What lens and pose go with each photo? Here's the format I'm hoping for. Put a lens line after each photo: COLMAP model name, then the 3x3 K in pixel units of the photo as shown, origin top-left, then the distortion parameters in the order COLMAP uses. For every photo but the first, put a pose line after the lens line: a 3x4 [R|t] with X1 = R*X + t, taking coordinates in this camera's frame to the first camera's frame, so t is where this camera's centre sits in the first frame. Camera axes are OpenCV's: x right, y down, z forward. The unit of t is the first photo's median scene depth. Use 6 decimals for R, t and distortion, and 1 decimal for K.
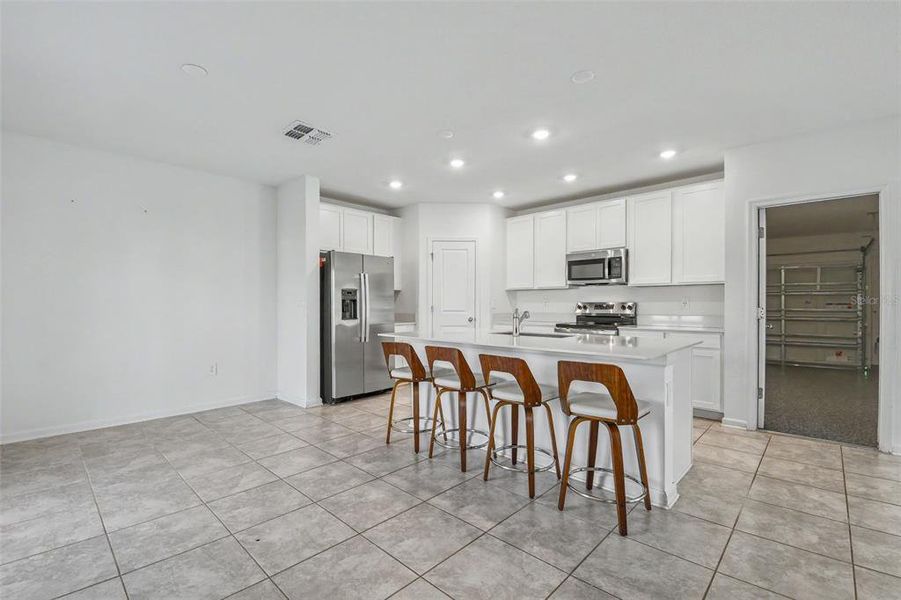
lens RADIAL K [[398.6, 0, 436.7], [0, 398.6, 306.5], [0, 0, 1]] dist [-0.000271, -0.008897]
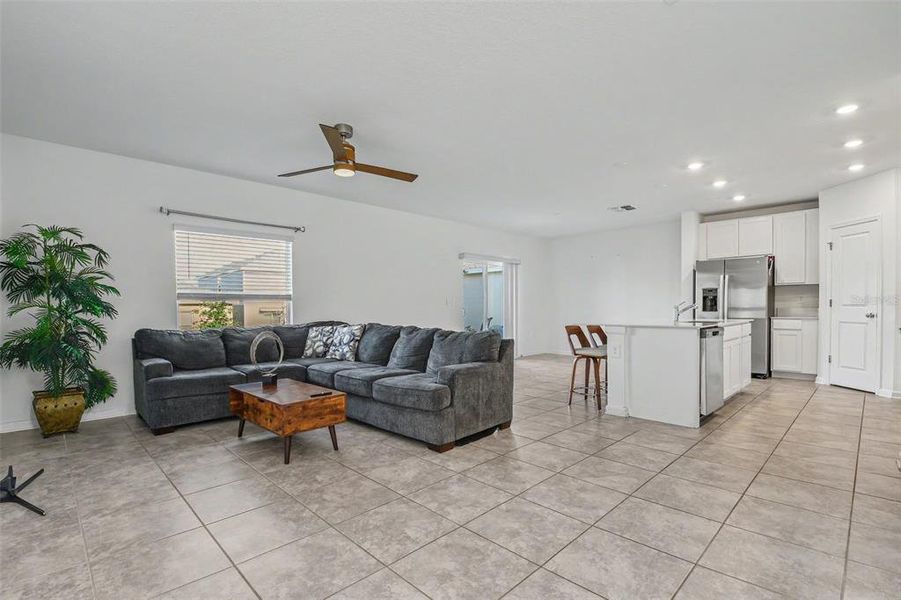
lens RADIAL K [[420.4, 0, 451.0], [0, 420.4, 310.3], [0, 0, 1]] dist [-0.005429, -0.001702]
pose [[-0.007568, 0.010399, -0.999917, 1.162106], [0.002478, 0.999943, 0.010380, 0.013175], [0.999968, -0.002399, -0.007594, 0.156972]]
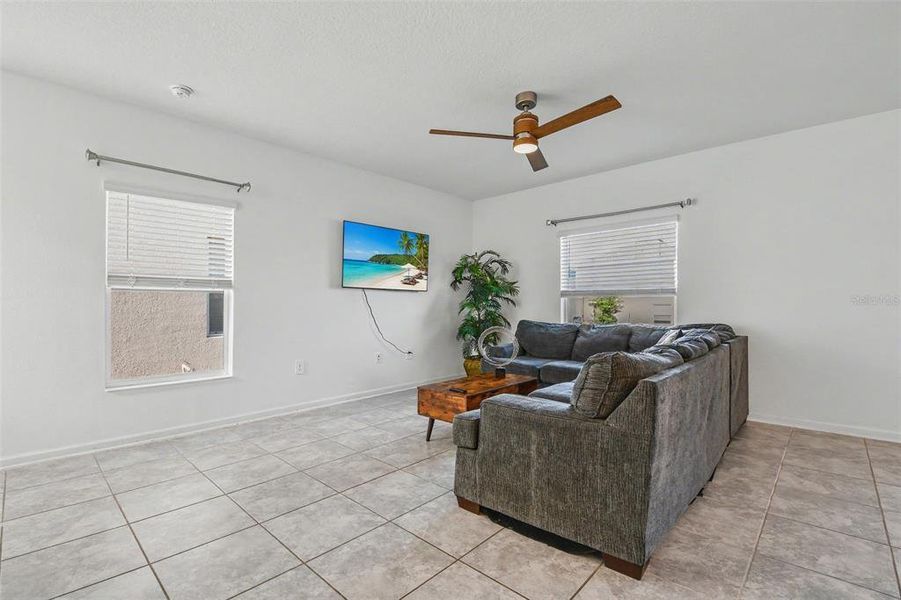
lens RADIAL K [[410.8, 0, 445.4], [0, 410.8, 291.9], [0, 0, 1]] dist [-0.001805, -0.000100]
pose [[-0.999869, 0.000546, -0.016195, 0.536868], [0.000951, 0.999687, -0.025012, 0.011456], [0.016177, -0.025025, -0.999556, 0.602858]]
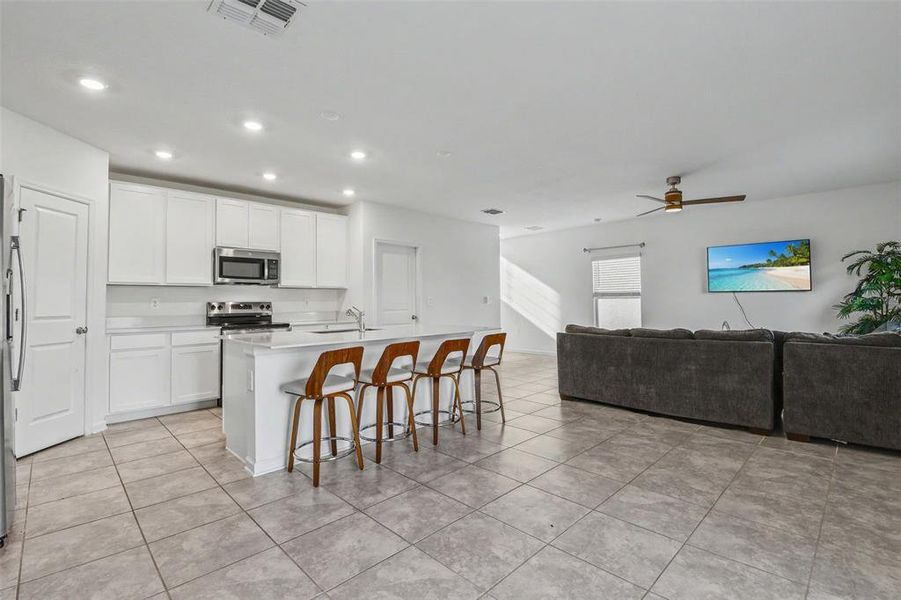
lens RADIAL K [[410.8, 0, 445.4], [0, 410.8, 291.9], [0, 0, 1]] dist [-0.001805, -0.000100]
pose [[0.019658, 0.024645, 0.999503, -0.641254], [0.014655, 0.999582, -0.024935, -0.002564], [-0.999699, 0.015138, 0.019289, 0.516801]]
